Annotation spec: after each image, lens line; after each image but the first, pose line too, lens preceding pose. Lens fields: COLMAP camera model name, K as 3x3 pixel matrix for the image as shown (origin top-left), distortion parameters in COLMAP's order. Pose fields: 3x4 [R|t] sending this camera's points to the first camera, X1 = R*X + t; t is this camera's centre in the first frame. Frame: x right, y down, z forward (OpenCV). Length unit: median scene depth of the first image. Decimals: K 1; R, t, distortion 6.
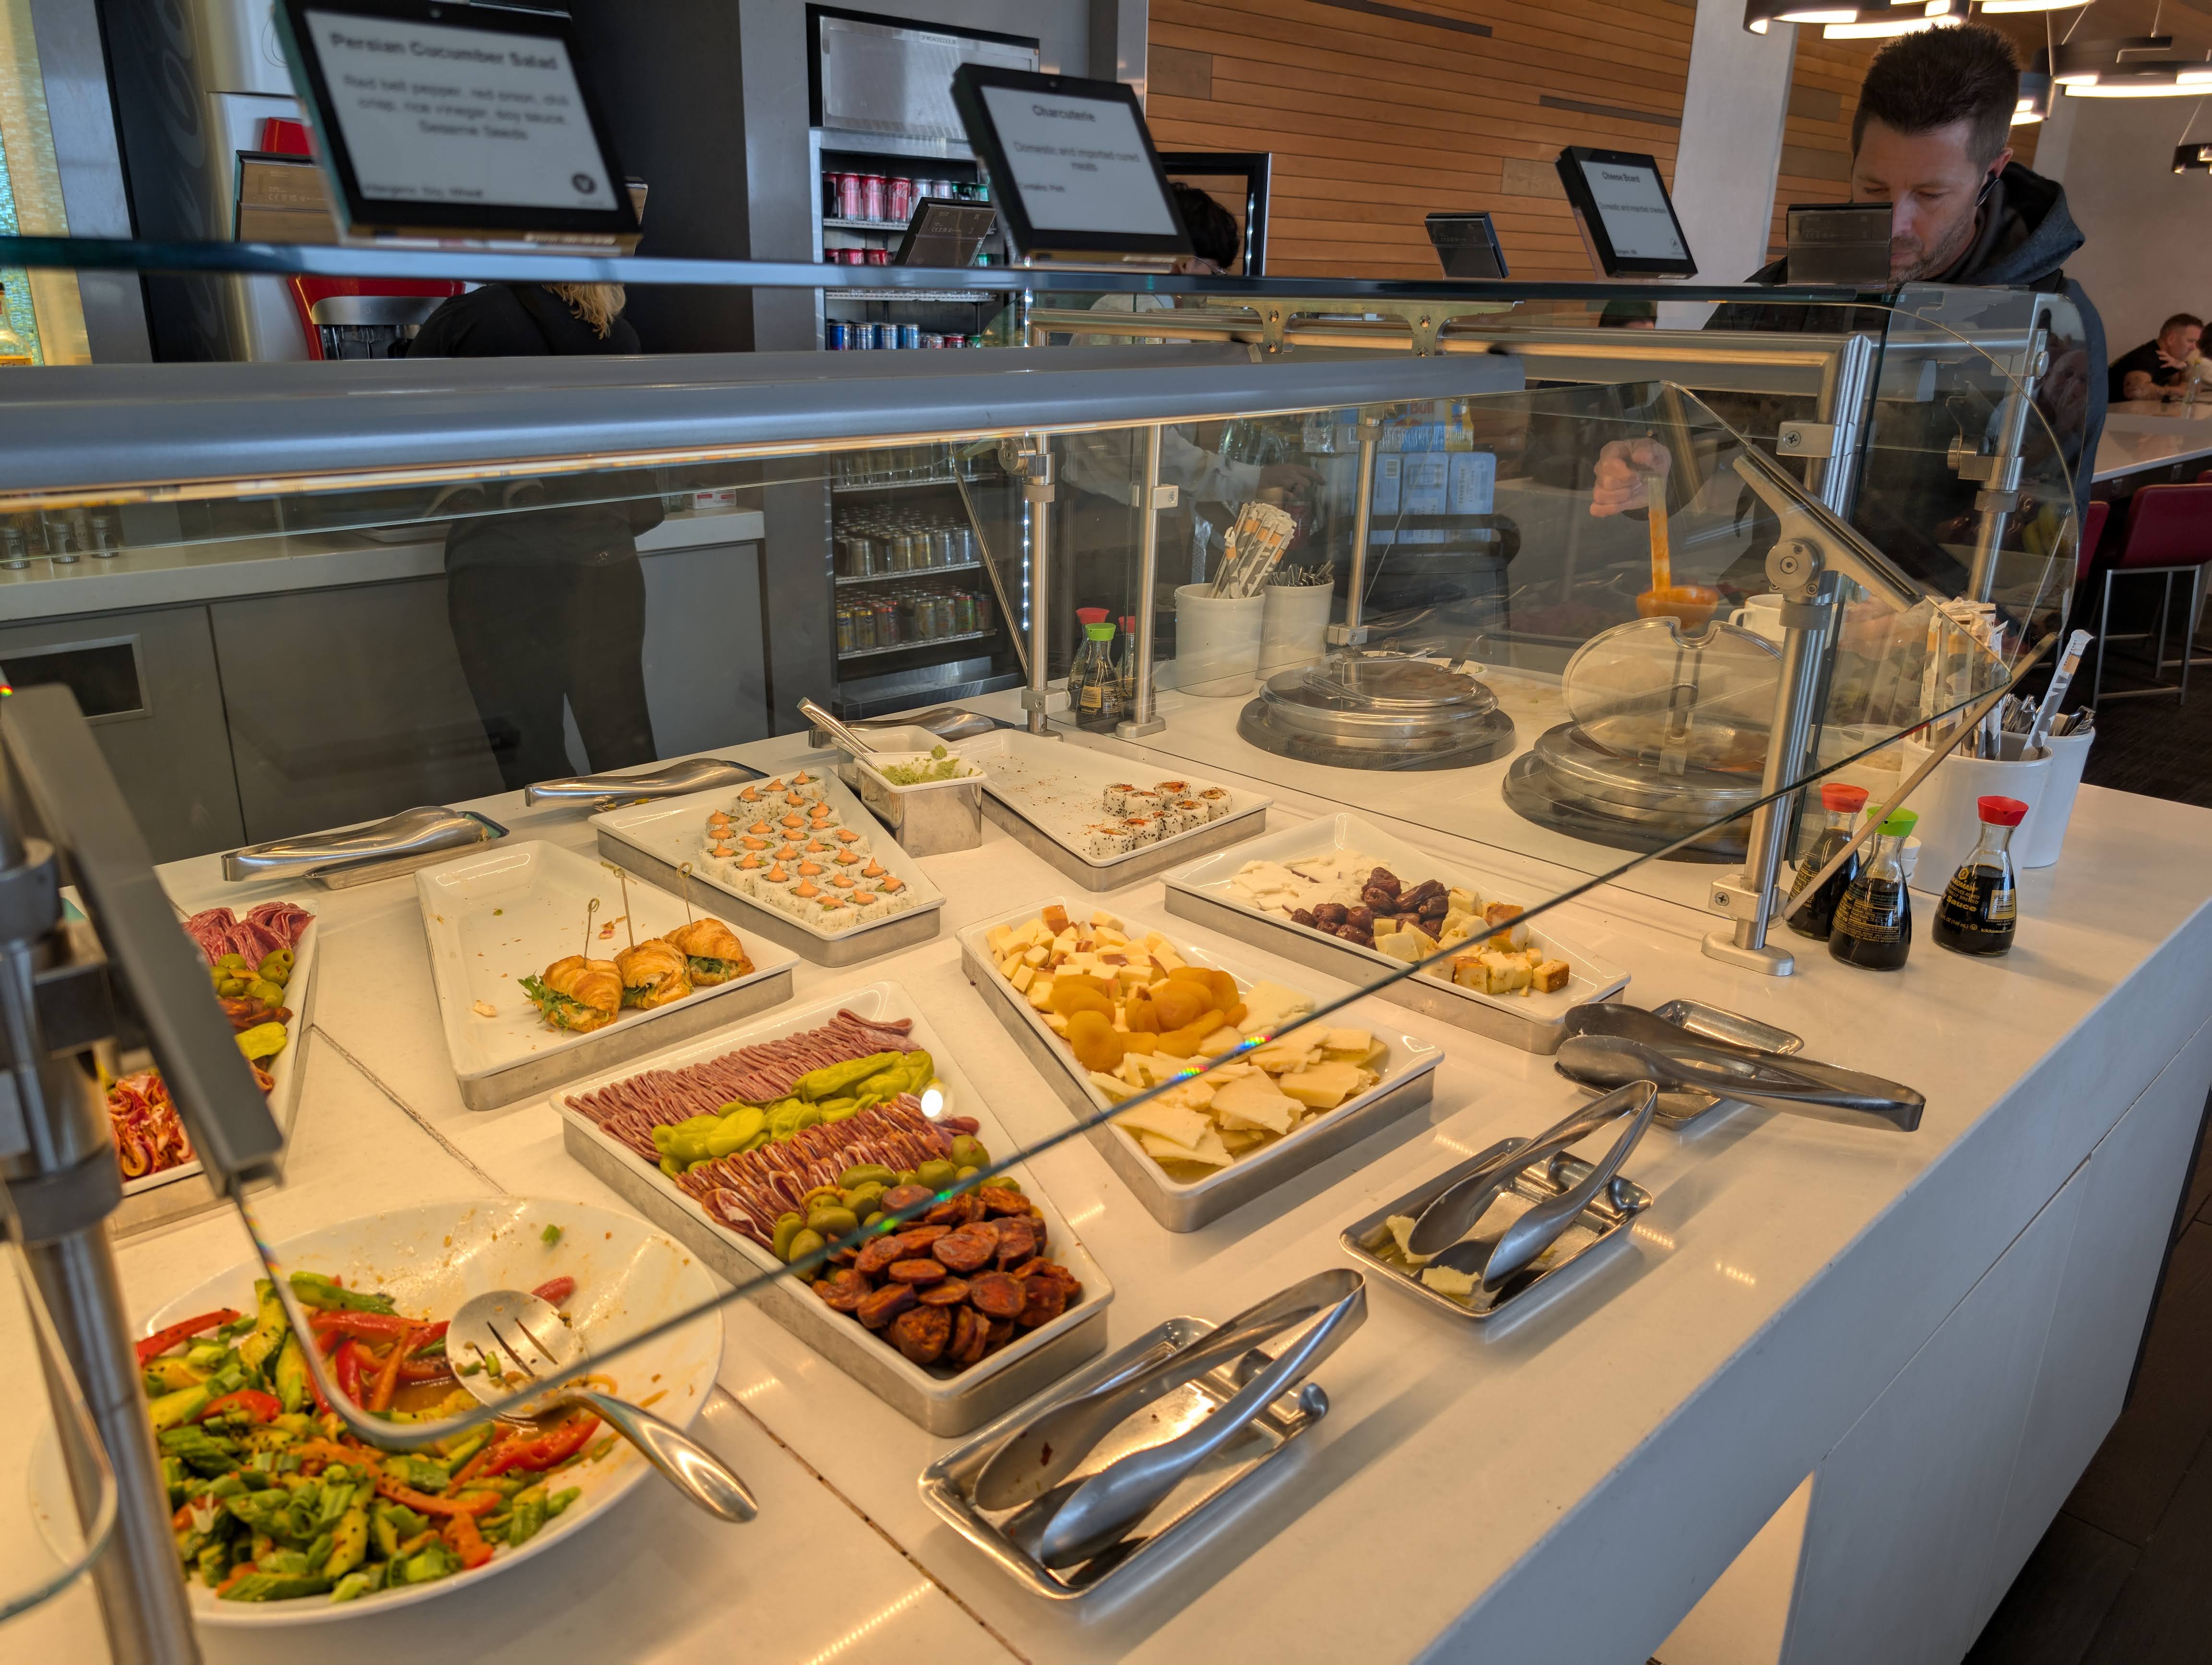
lens RADIAL K [[1578.3, 0, 1106.0], [0, 1578.3, 832.5], [0, 0, 1]] dist [0.023773, -0.001188]
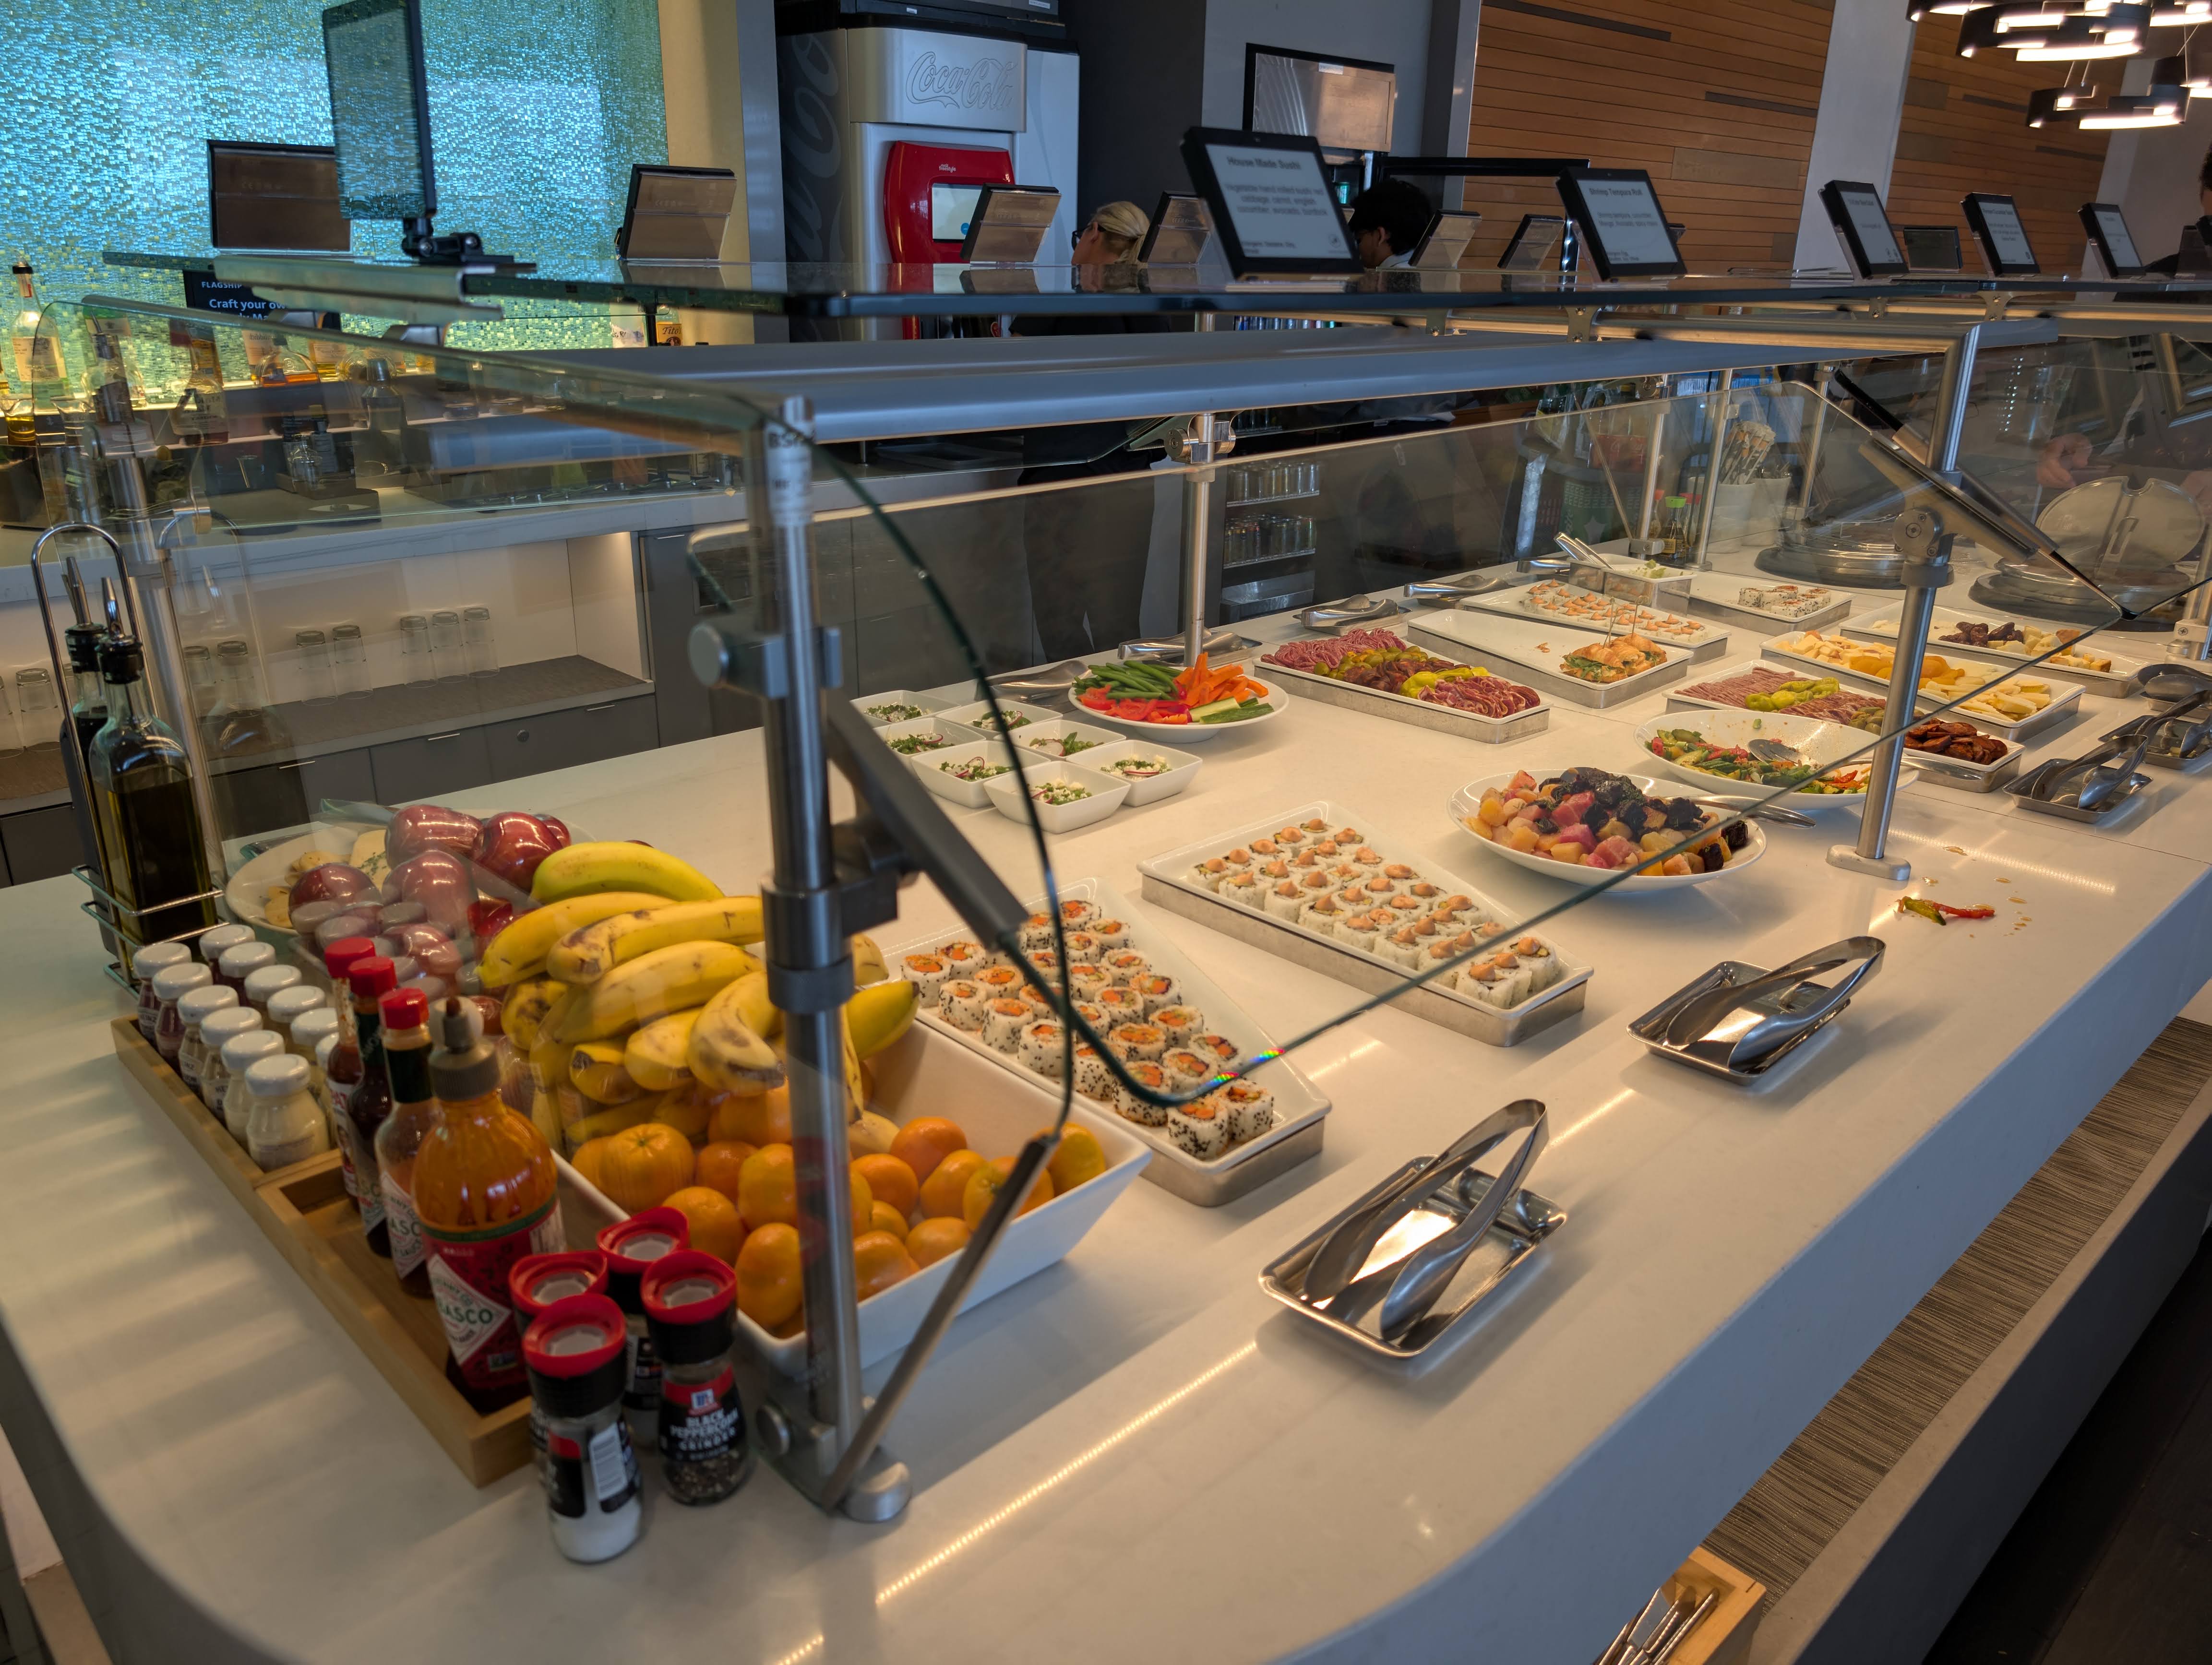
lens RADIAL K [[1621.0, 0, 1106.0], [0, 1621.0, 832.5], [0, 0, 1]] dist [0.042590, -0.004901]
pose [[0.999885, 0.000706, 0.015159, -0.268020], [-0.000869, 0.999942, 0.010721, 0.081537], [-0.015150, -0.010733, 0.999828, -0.266523]]
